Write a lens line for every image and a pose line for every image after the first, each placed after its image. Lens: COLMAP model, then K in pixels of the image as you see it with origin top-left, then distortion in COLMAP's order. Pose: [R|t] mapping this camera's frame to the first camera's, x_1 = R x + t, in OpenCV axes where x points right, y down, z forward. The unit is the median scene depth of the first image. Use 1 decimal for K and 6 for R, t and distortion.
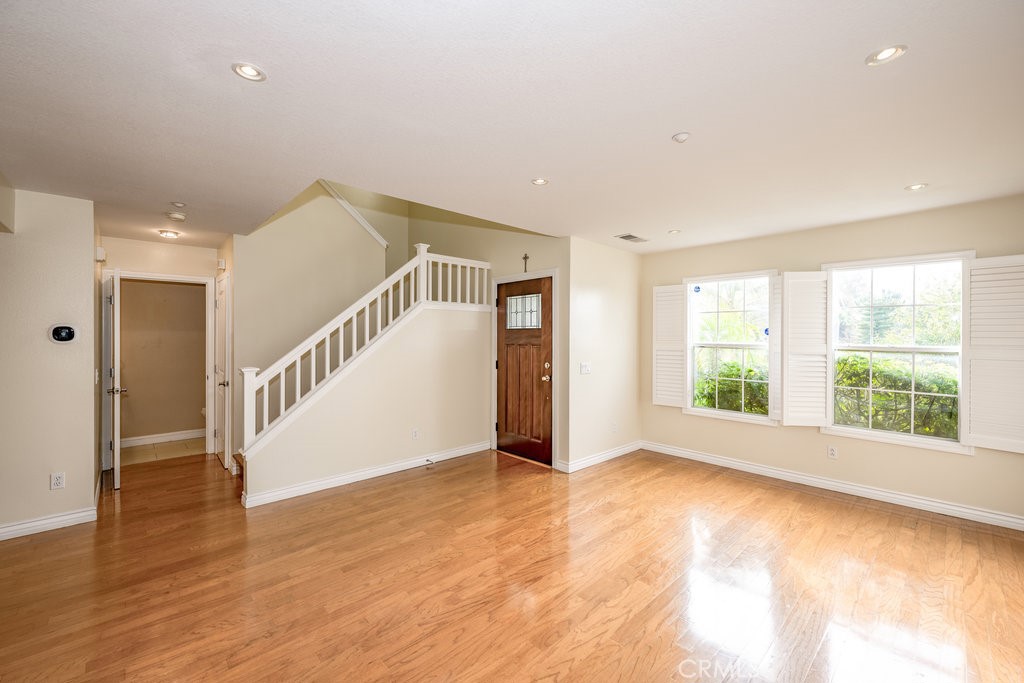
lens RADIAL K [[409.1, 0, 516.7], [0, 409.1, 341.0], [0, 0, 1]] dist [-0.000793, -0.000496]
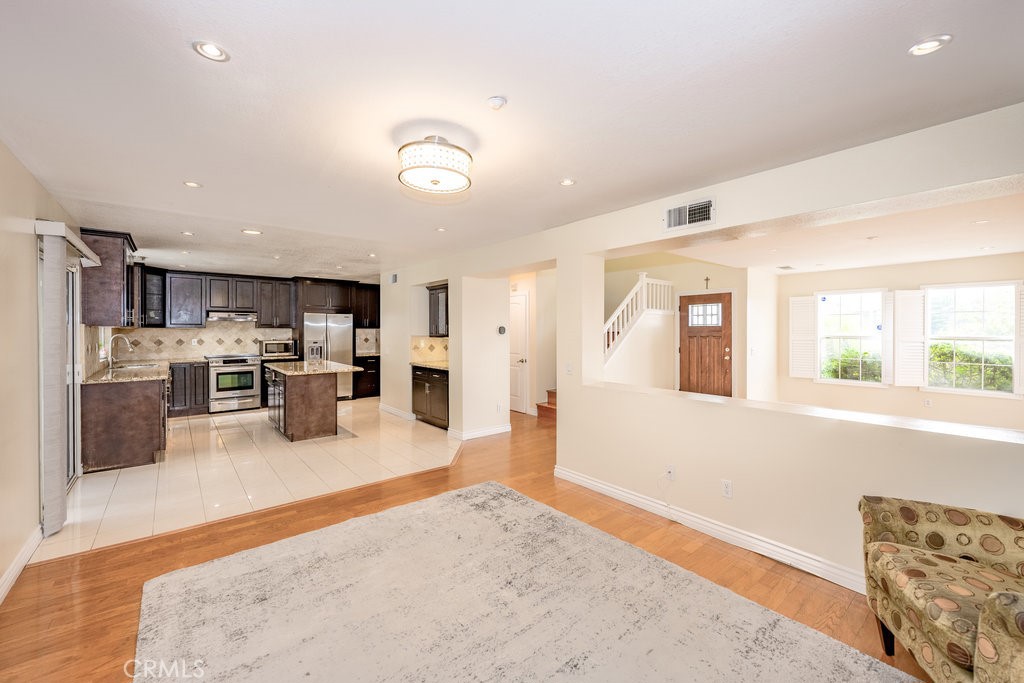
lens RADIAL K [[409.1, 0, 507.2], [0, 409.1, 334.5], [0, 0, 1]] dist [-0.000793, -0.000496]
pose [[0.998088, -0.001372, -0.061800, -0.689683], [0.001026, 0.999984, -0.005625, 0.010237], [0.061807, 0.005551, 0.998073, -0.623632]]
